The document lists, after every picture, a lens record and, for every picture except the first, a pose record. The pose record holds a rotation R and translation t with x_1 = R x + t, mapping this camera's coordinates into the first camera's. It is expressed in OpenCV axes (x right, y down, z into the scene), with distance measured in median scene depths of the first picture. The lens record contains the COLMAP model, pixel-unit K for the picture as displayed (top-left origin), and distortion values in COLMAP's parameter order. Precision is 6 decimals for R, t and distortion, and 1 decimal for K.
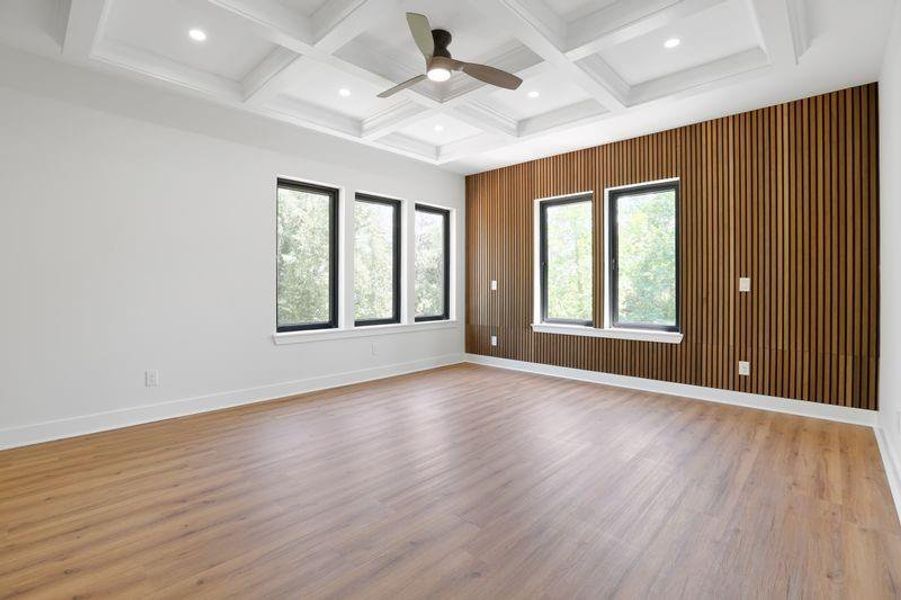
lens RADIAL K [[414.0, 0, 446.1], [0, 414.0, 285.8], [0, 0, 1]] dist [-0.037624, 0.006609]
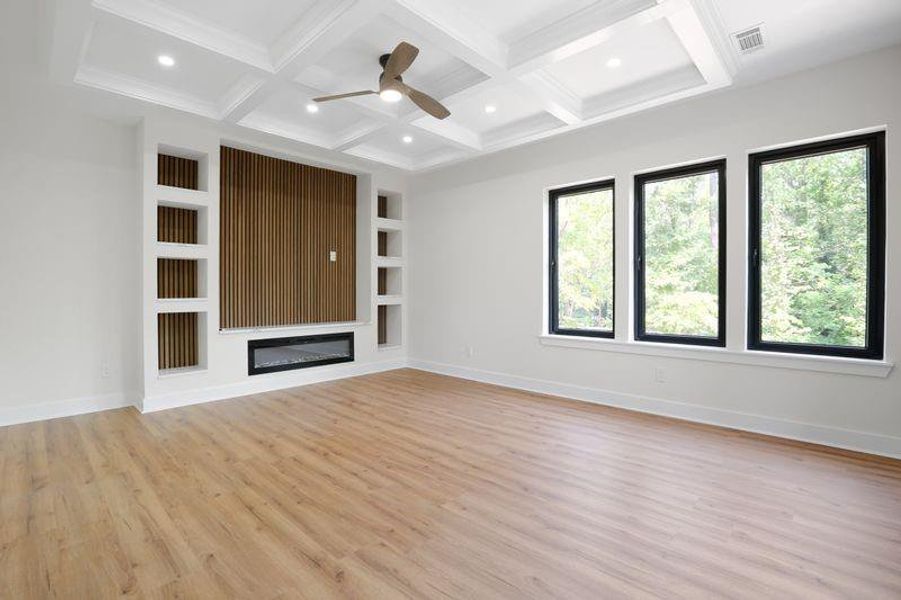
lens RADIAL K [[414.0, 0, 441.5], [0, 414.0, 298.4], [0, 0, 1]] dist [-0.037624, 0.006609]
pose [[-0.001914, 0.014712, -0.999890, 0.937117], [0.006508, 0.999871, 0.014699, 0.001630], [0.999977, -0.006479, -0.002009, 0.999320]]
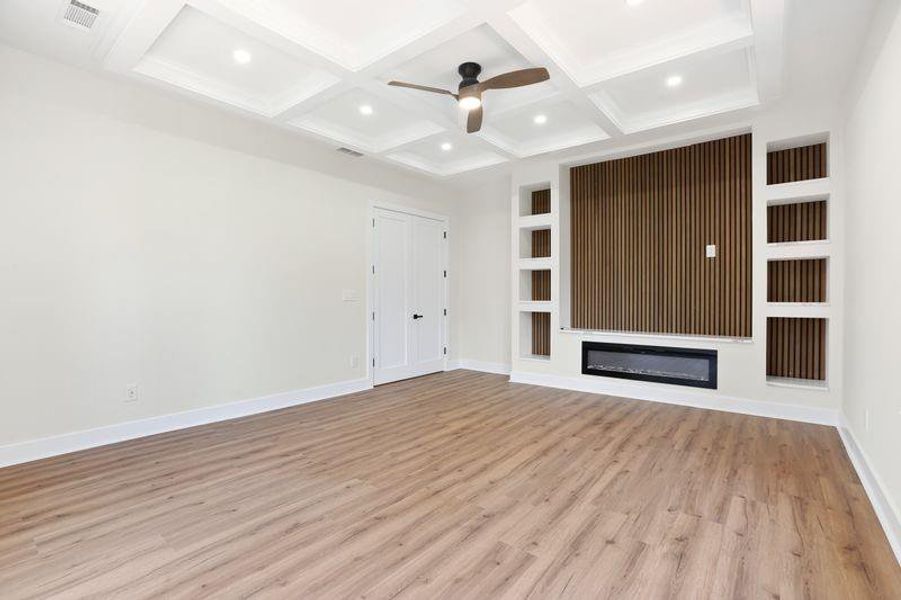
lens RADIAL K [[414.0, 0, 451.9], [0, 414.0, 299.6], [0, 0, 1]] dist [-0.037624, 0.006609]
pose [[-0.994973, -0.003759, -0.100075, 0.125001], [-0.004319, 0.999976, 0.005378, 0.002735], [0.100052, 0.005784, -0.994965, 1.840603]]
